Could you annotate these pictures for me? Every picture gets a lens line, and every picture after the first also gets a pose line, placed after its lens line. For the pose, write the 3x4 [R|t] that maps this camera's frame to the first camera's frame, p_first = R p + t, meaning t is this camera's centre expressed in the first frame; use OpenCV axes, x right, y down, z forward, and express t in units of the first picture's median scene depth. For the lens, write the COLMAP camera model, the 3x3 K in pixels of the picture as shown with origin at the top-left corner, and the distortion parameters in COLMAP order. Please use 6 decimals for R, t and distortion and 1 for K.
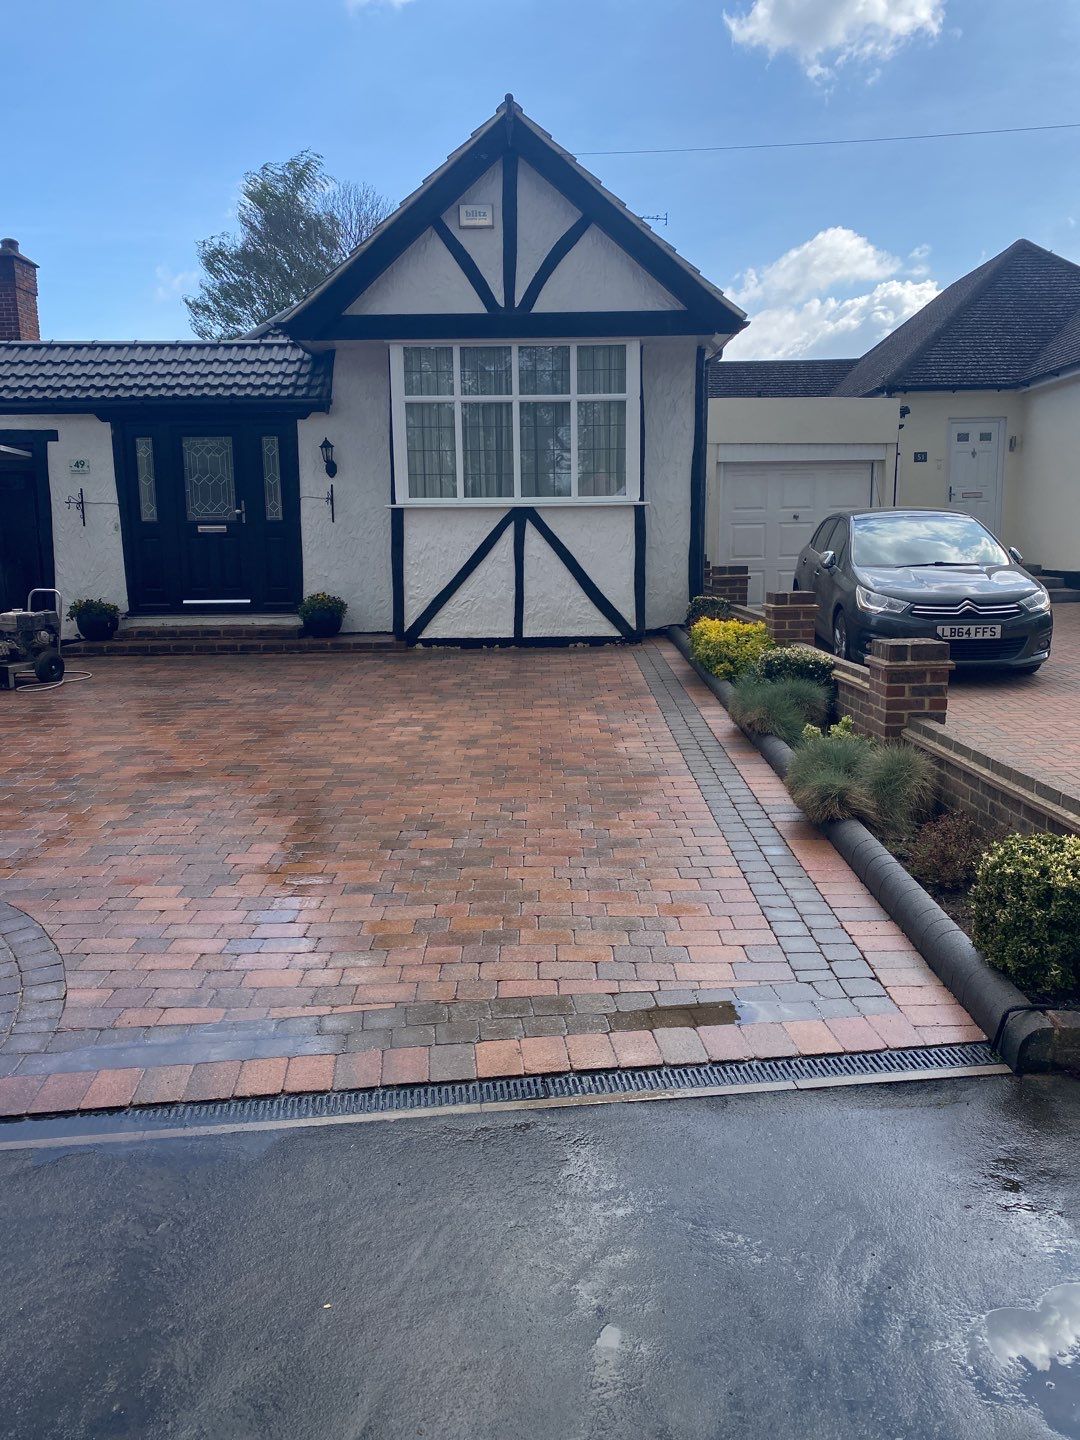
lens RADIAL K [[1100.0, 0, 540.0], [0, 1100.0, 720.0], [0, 0, 1]] dist [0.058494, -0.079894]
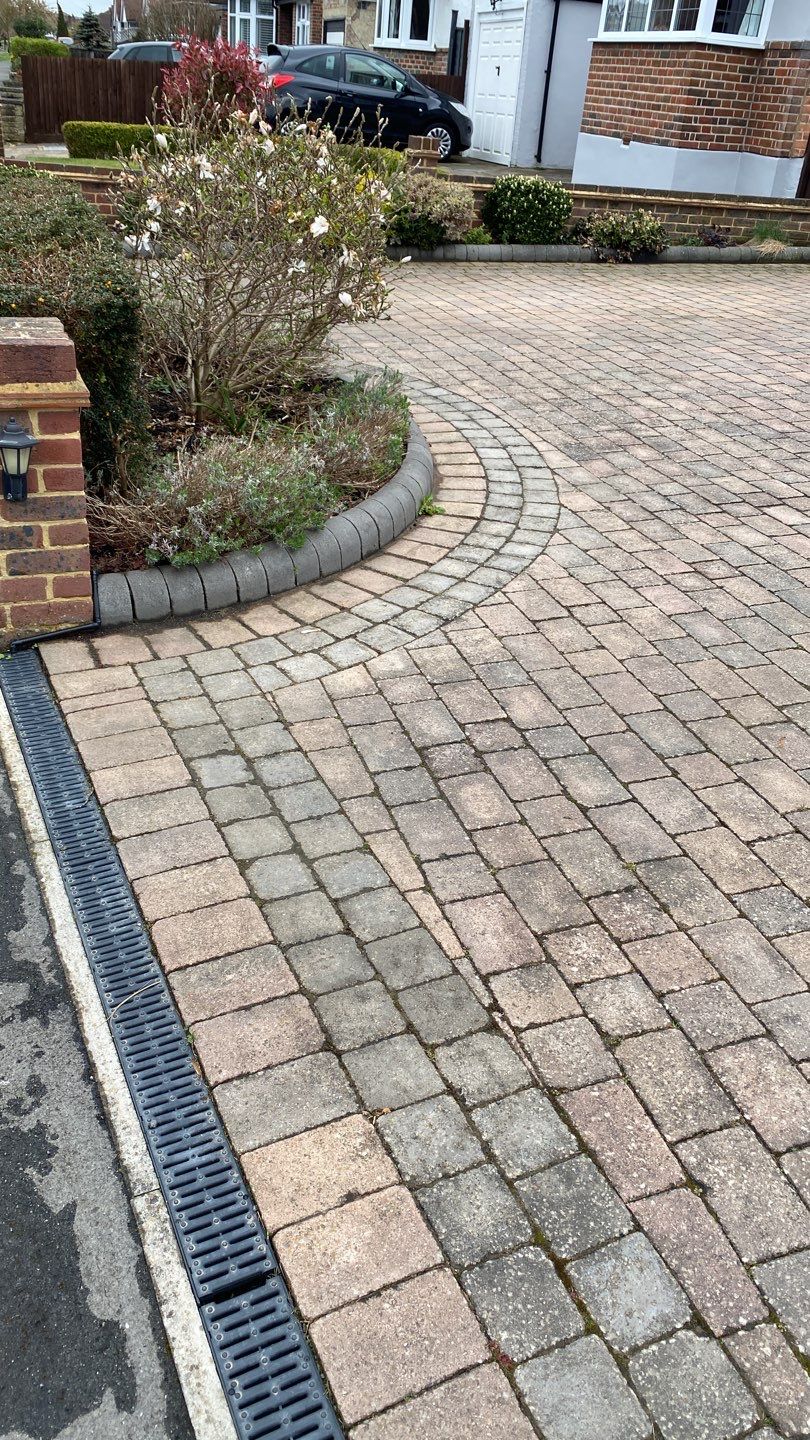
lens RADIAL K [[1154.9, 0, 405.0], [0, 1154.9, 720.0], [0, 0, 1]] dist [-0.006674, -0.012877]
pose [[0.300916, 0.485666, -0.820718, 0.087751], [-0.240105, 0.871467, 0.427662, -0.023742], [0.922929, 0.068368, 0.378849, 0.256514]]
